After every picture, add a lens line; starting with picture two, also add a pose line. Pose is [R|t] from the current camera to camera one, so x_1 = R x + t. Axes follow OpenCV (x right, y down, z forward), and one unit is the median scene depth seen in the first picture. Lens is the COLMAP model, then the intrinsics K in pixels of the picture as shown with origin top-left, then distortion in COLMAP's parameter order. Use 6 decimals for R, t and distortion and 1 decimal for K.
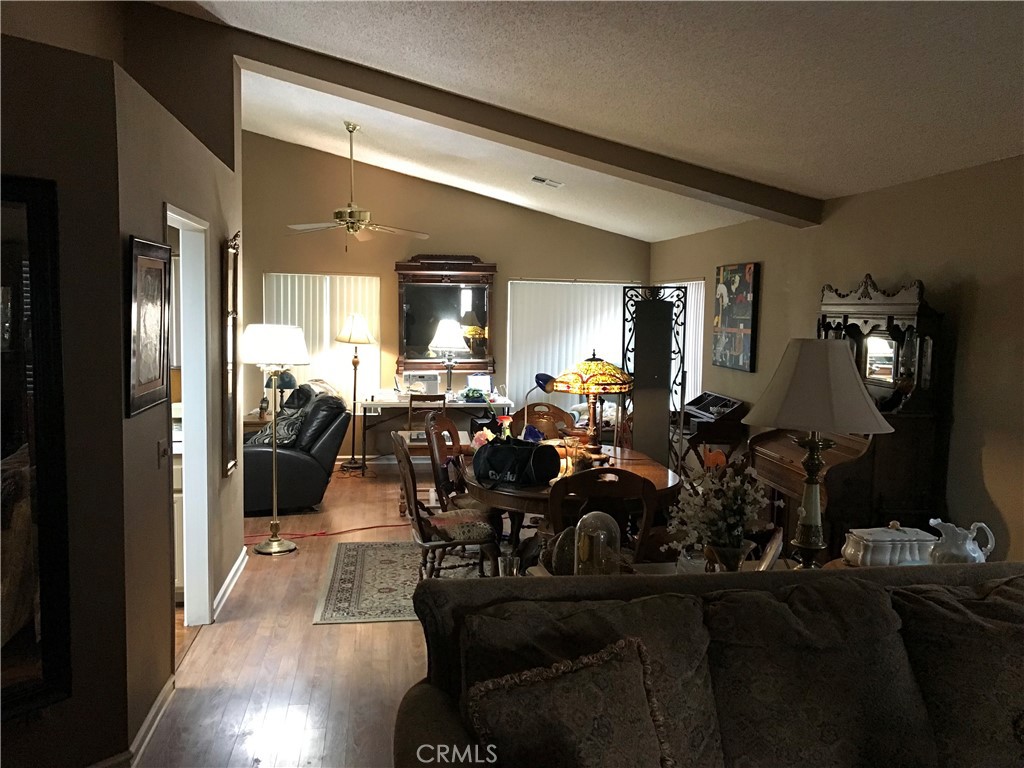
lens RADIAL K [[831.3, 0, 507.5], [0, 831.3, 380.9], [0, 0, 1]] dist [0.039982, -0.038119]
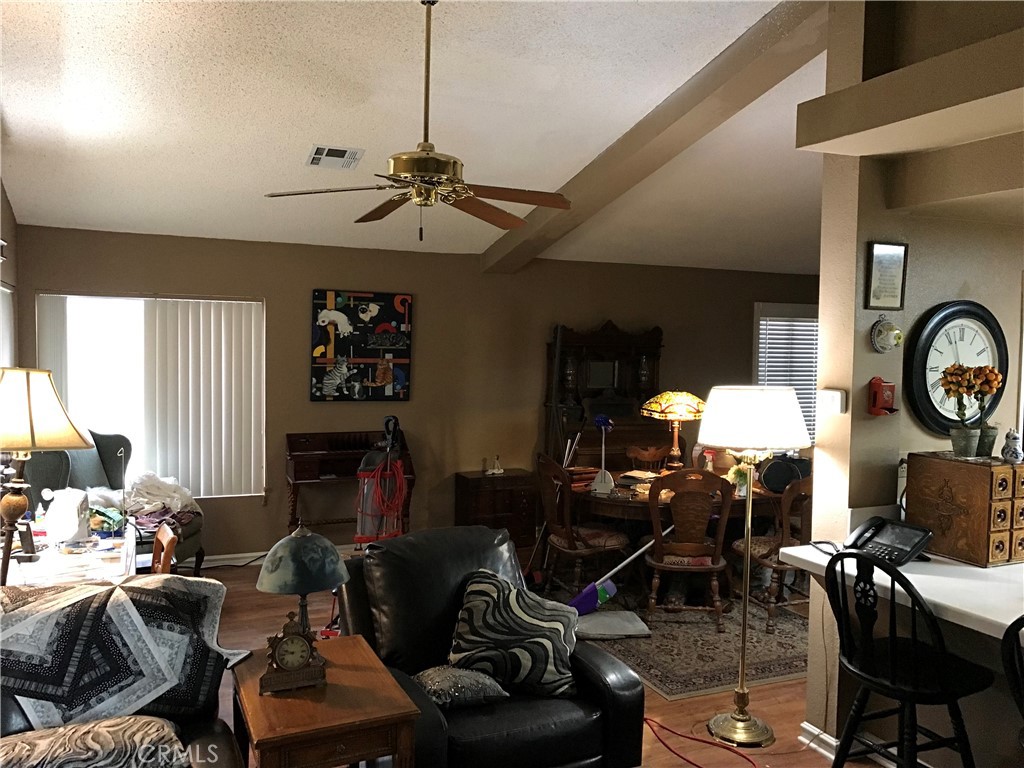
lens RADIAL K [[831.3, 0, 507.5], [0, 831.3, 380.9], [0, 0, 1]] dist [0.039982, -0.038119]
pose [[-0.266441, -0.070427, 0.961275, -0.697831], [0.064964, 0.993747, 0.090812, -0.115323], [-0.961659, 0.086644, -0.260200, 1.109870]]
